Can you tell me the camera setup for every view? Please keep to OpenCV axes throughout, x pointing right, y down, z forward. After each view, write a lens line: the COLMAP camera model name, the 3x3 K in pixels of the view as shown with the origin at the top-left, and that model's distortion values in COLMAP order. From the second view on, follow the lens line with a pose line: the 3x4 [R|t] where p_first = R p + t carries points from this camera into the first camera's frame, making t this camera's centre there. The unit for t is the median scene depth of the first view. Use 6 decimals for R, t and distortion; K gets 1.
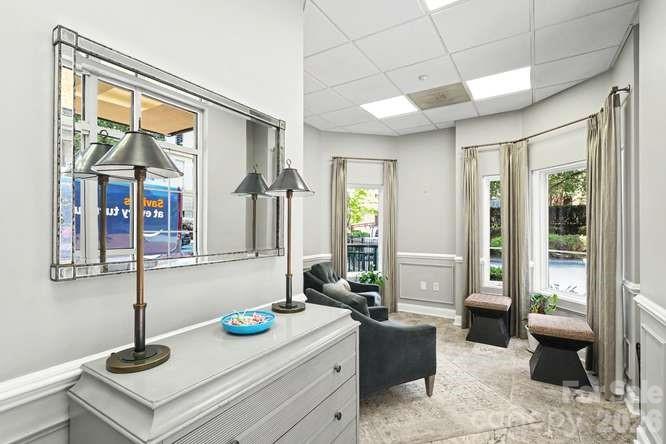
lens RADIAL K [[317.5, 0, 333.0], [0, 317.5, 222.0], [0, 0, 1]] dist [-0.000957, 0.000062]
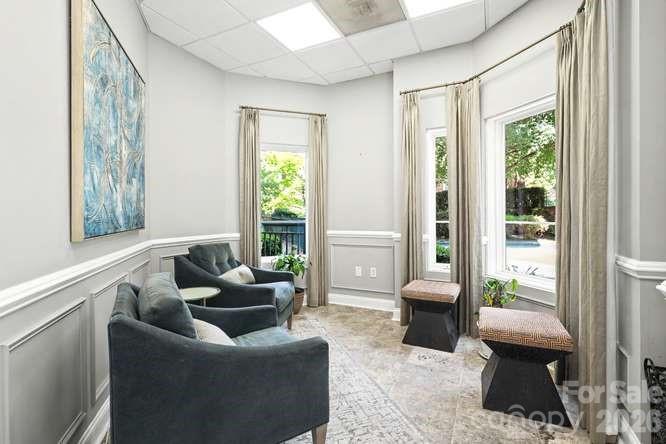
lens RADIAL K [[316.5, 0, 333.9], [0, 316.5, 211.9], [0, 0, 1]] dist [0.001844, 0.000470]
pose [[0.994616, -0.008041, 0.103317, 0.175059], [0.007110, 0.999931, 0.009370, 0.052478], [-0.103385, -0.008584, 0.994604, 0.263481]]
